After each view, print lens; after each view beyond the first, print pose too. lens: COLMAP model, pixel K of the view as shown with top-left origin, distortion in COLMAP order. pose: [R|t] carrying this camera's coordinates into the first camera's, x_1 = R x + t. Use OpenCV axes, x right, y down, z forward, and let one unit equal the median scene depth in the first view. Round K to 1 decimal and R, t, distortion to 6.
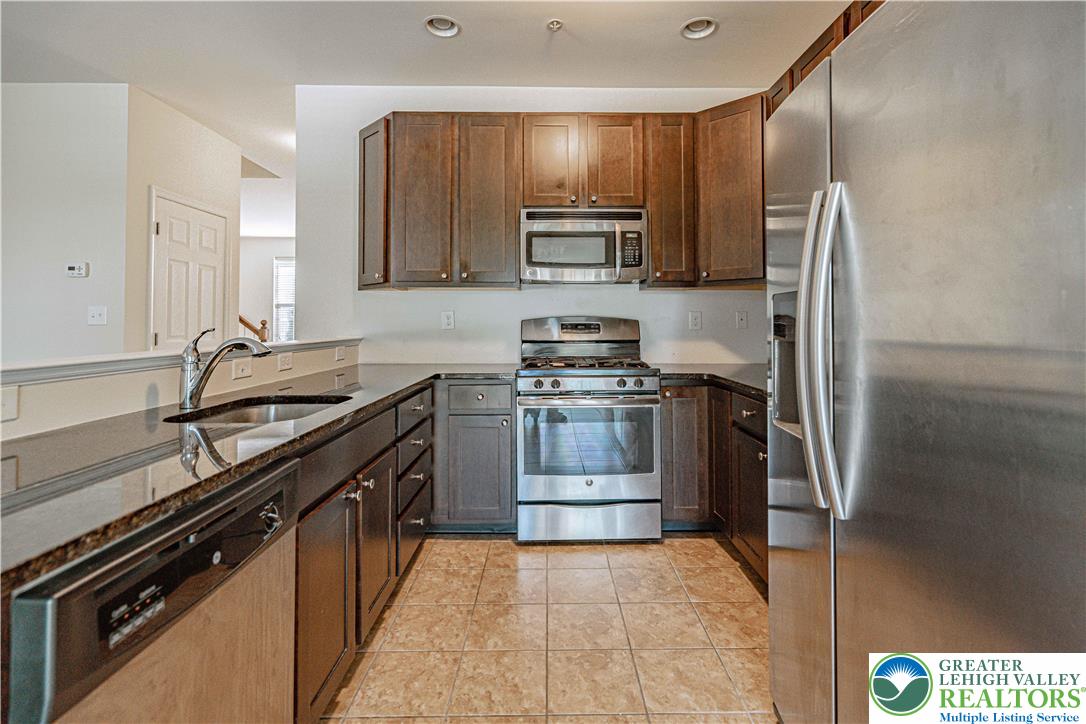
lens RADIAL K [[497.5, 0, 561.0], [0, 497.5, 315.1], [0, 0, 1]] dist [-0.001602, 0.001814]
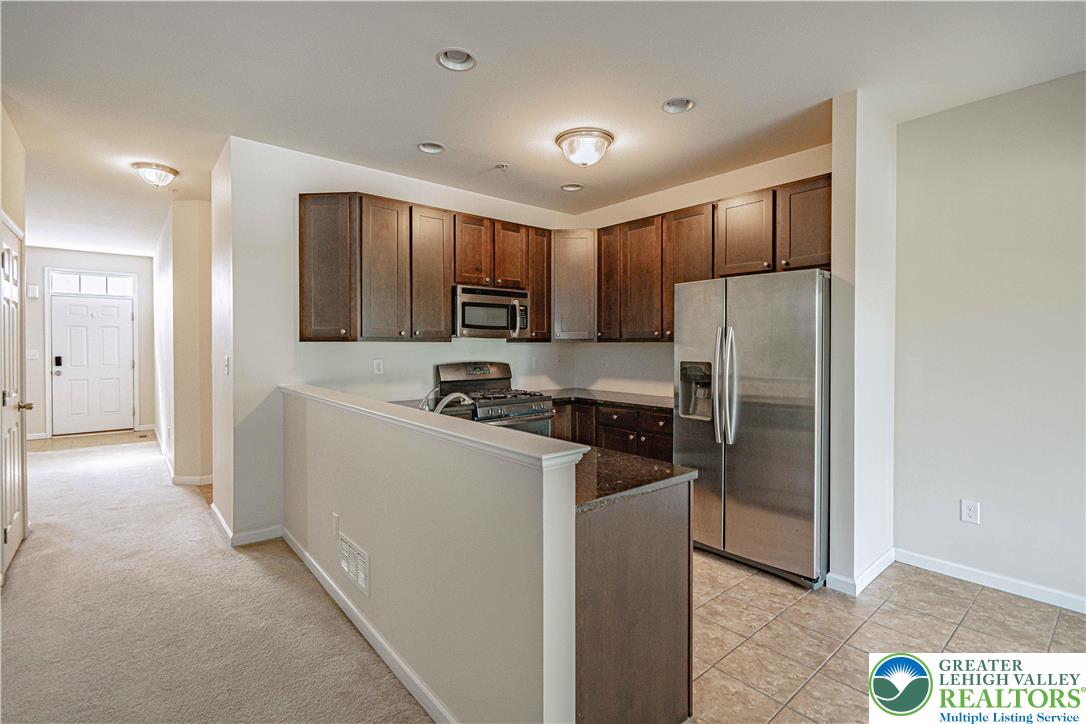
lens RADIAL K [[497.5, 0, 546.7], [0, 497.5, 358.4], [0, 0, 1]] dist [-0.001602, 0.001814]
pose [[0.775630, -0.013192, 0.631050, -0.810058], [-0.009038, 0.999447, 0.032002, -0.062850], [-0.631123, -0.030525, 0.775082, -0.227476]]
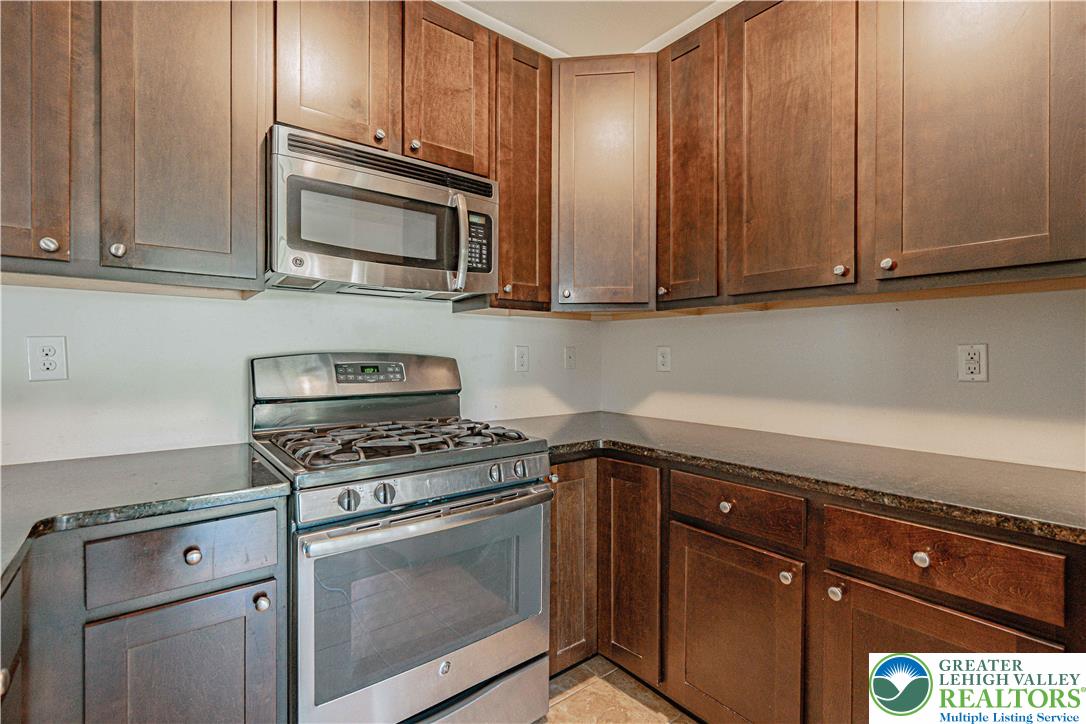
lens RADIAL K [[497.5, 0, 539.6], [0, 497.5, 355.9], [0, 0, 1]] dist [-0.001602, 0.001814]
pose [[0.800896, 0.003877, 0.598791, -0.174155], [-0.012688, 0.999864, 0.010496, -0.001388], [-0.598669, -0.016004, 0.800836, 0.505551]]
